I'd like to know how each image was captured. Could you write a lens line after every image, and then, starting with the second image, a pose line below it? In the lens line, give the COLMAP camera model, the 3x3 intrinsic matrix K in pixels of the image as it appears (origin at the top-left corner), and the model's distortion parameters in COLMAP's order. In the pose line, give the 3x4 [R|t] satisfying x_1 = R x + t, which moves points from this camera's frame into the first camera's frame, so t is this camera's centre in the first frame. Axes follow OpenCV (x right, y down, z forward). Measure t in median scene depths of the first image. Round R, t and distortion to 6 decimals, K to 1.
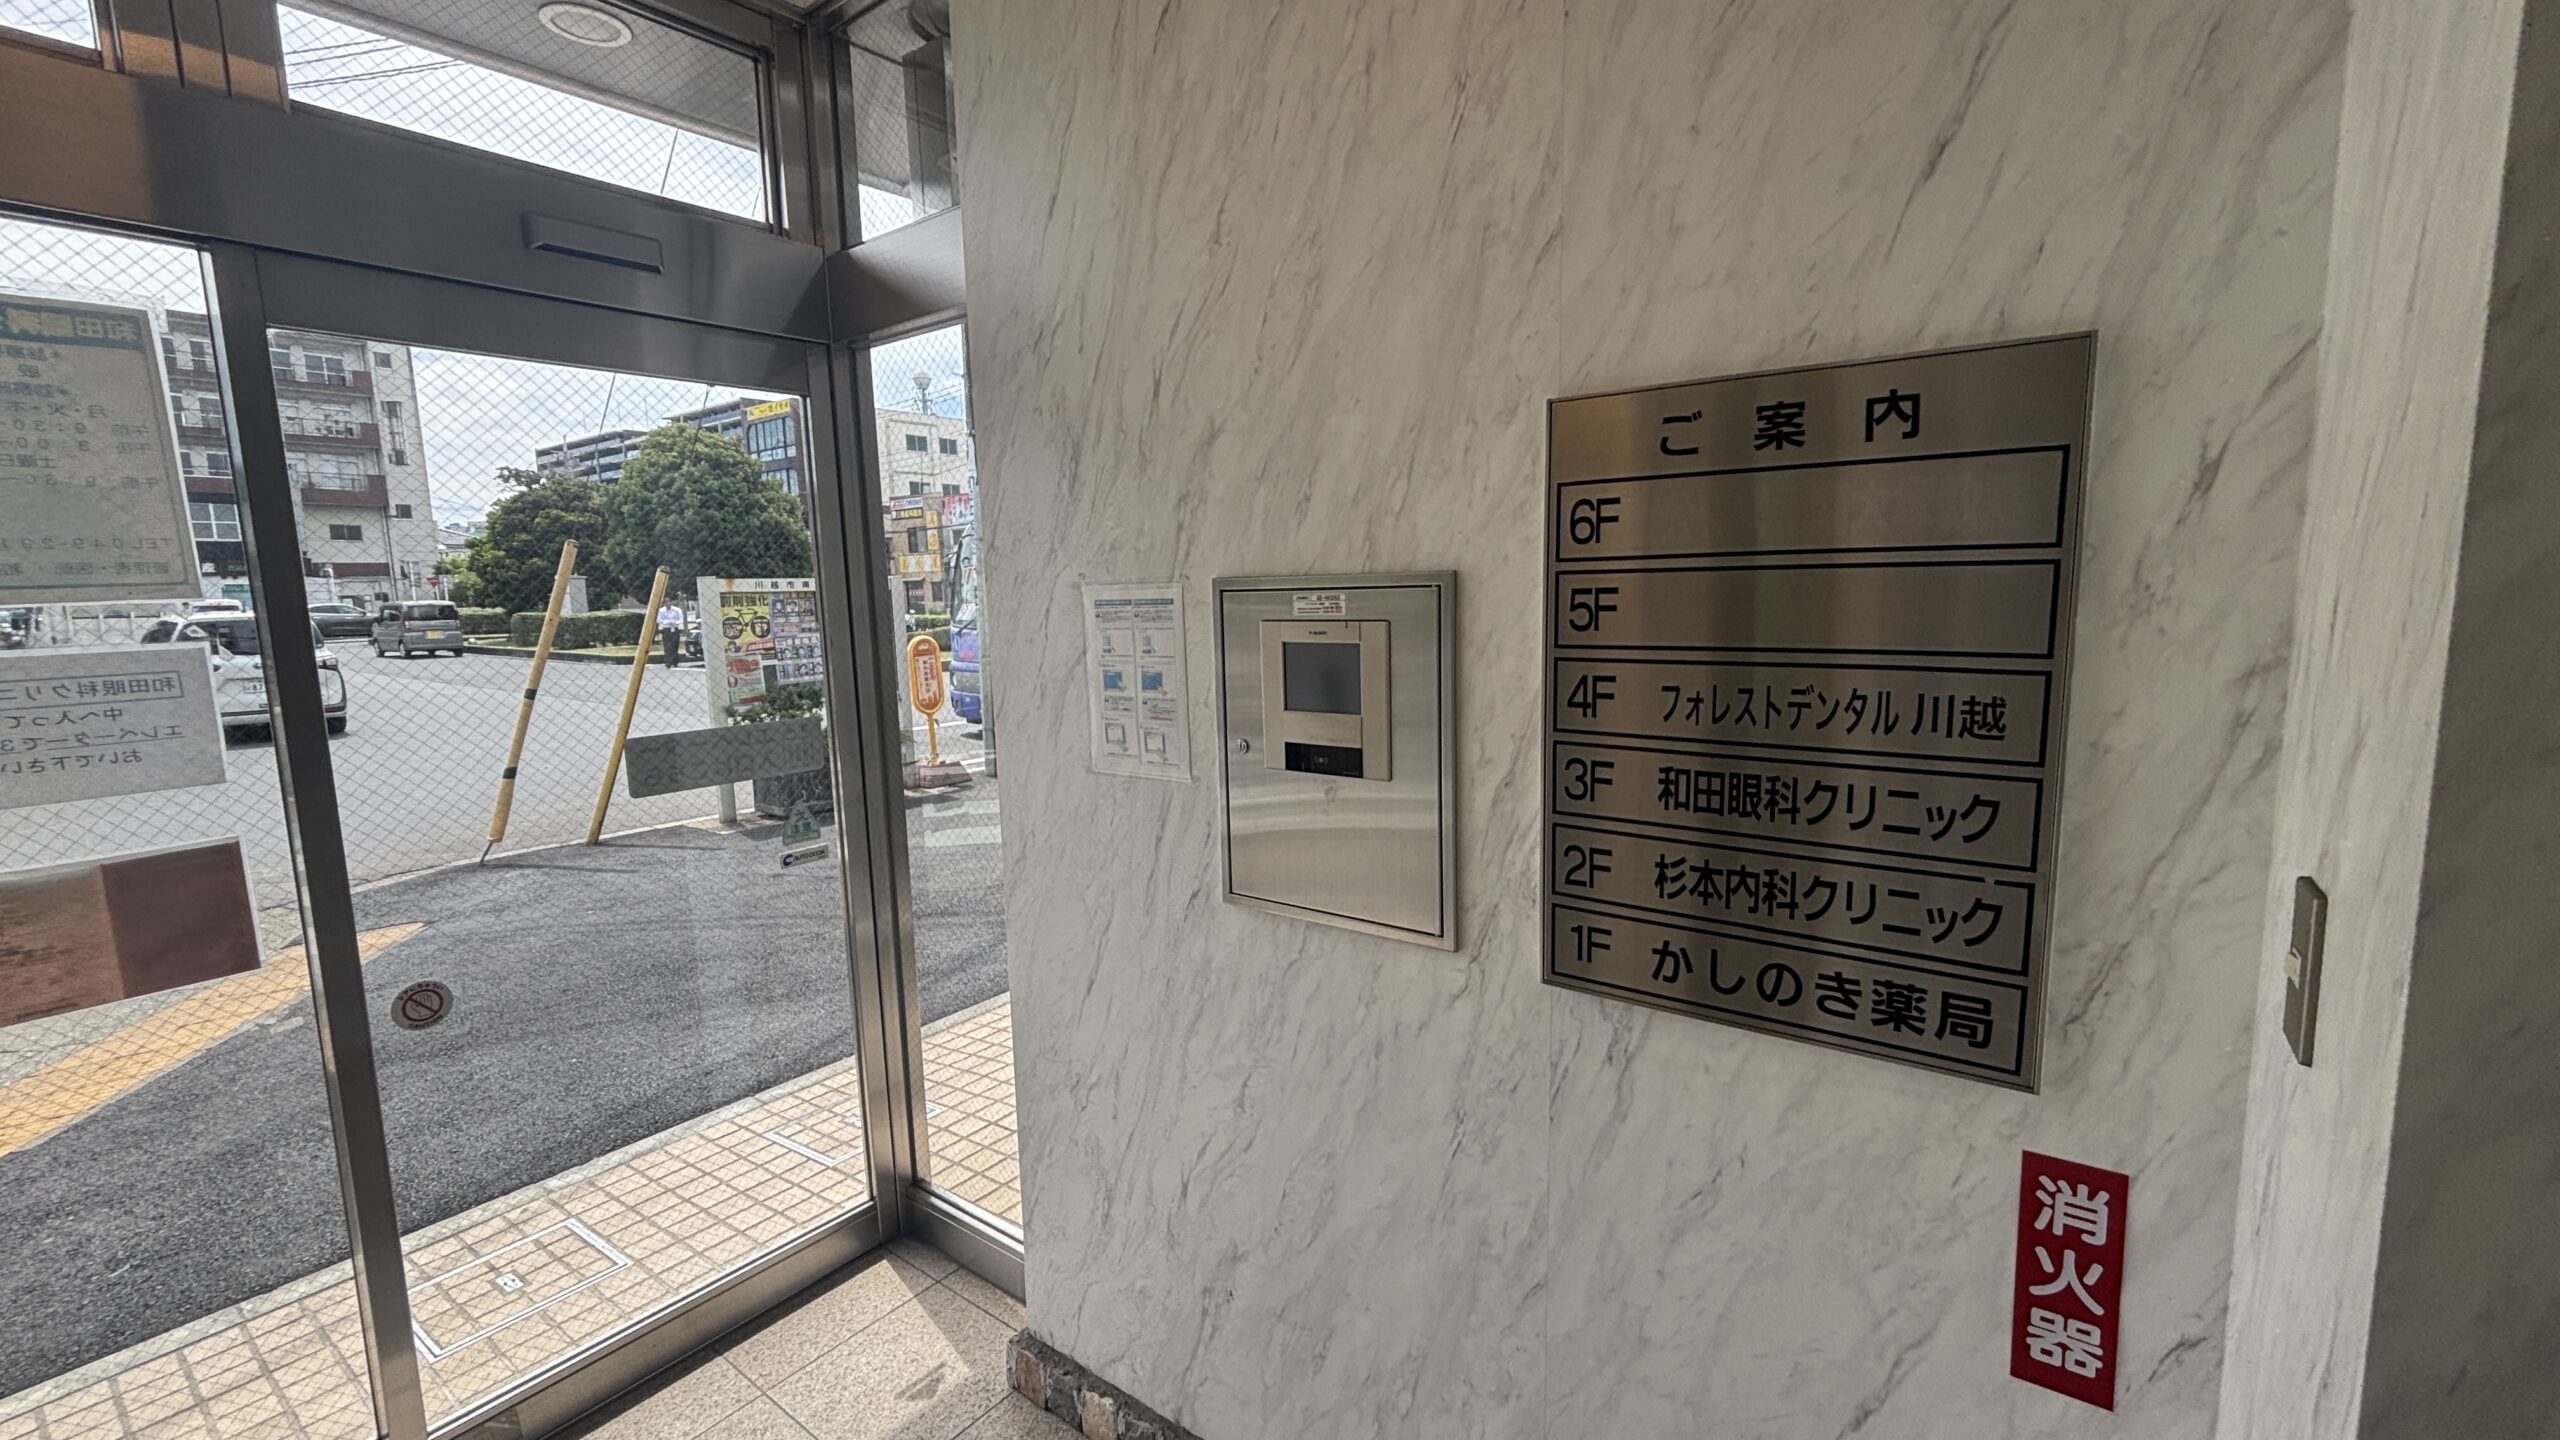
lens RADIAL K [[1033.1, 0, 1280.0], [0, 1033.1, 720.0], [0, 0, 1]] dist [0.001143, 0.000023]
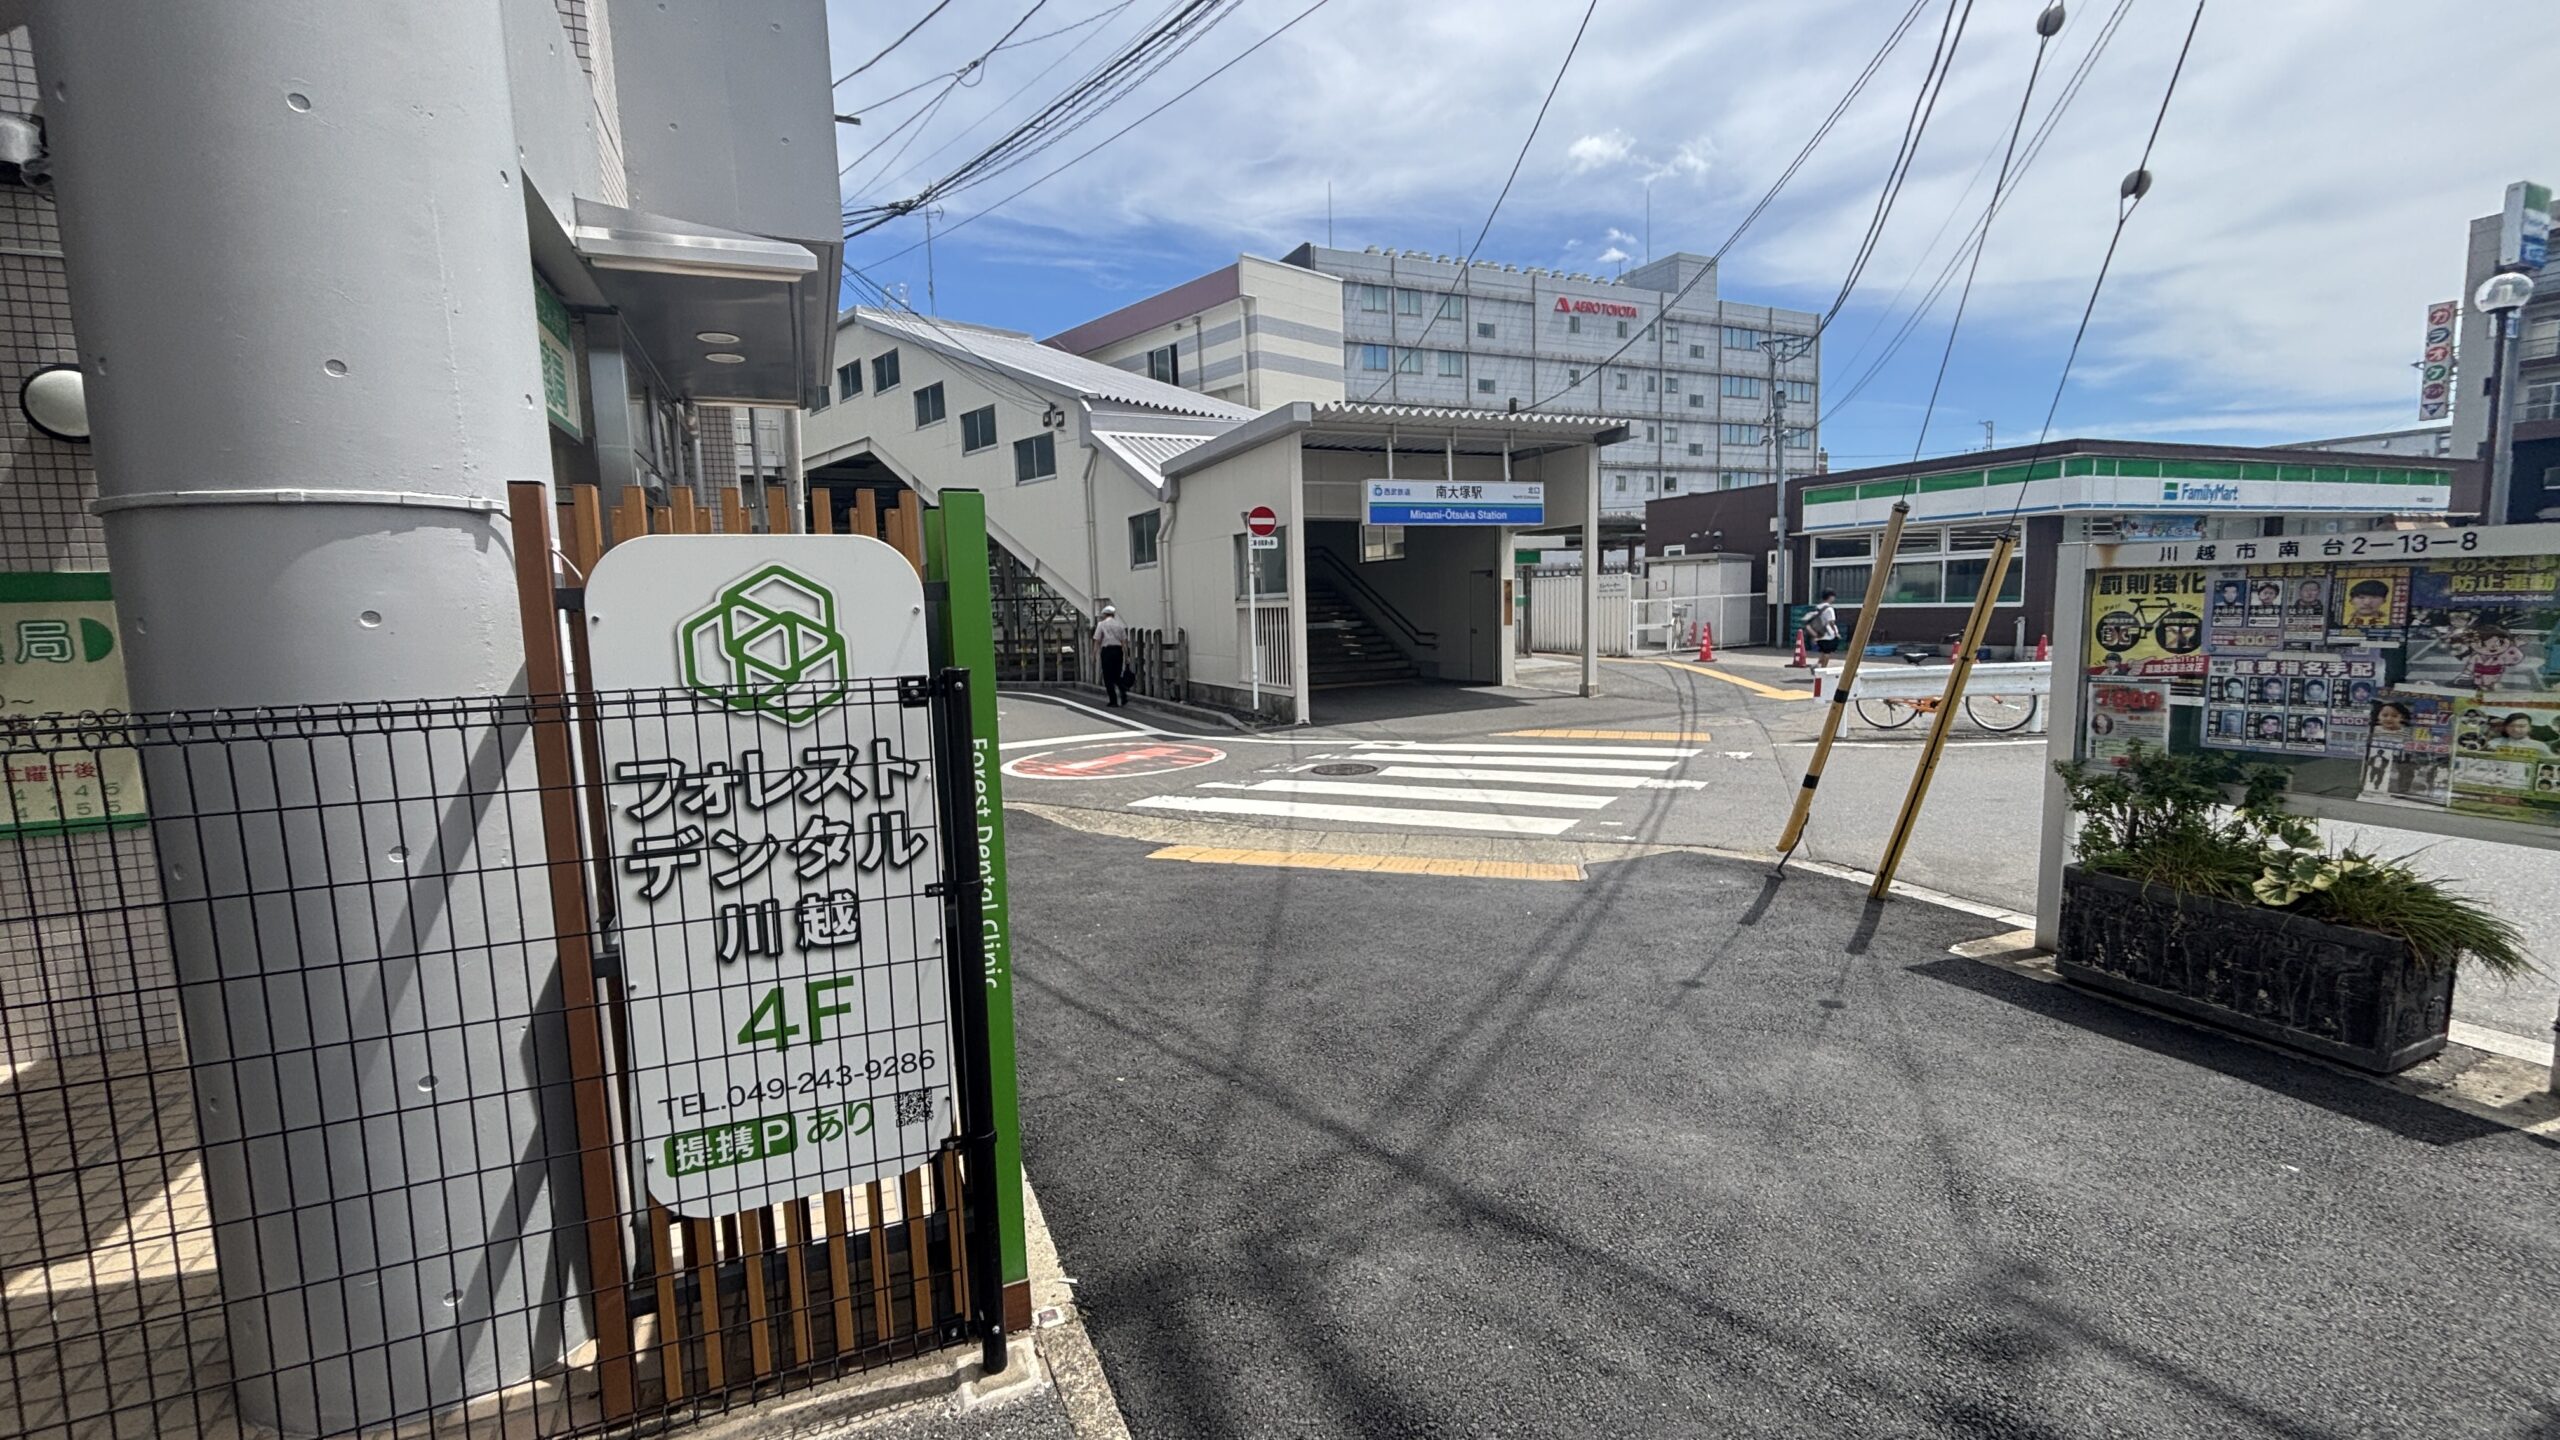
lens RADIAL K [[1021.8, 0, 1280.0], [0, 1021.8, 720.0], [0, 0, 1]] dist [-0.003971, 0.003077]
pose [[-0.479888, 0.134775, -0.866916, 0.177514], [-0.078809, 0.977513, 0.195595, -0.111577], [0.873783, 0.162184, -0.458476, 0.838496]]
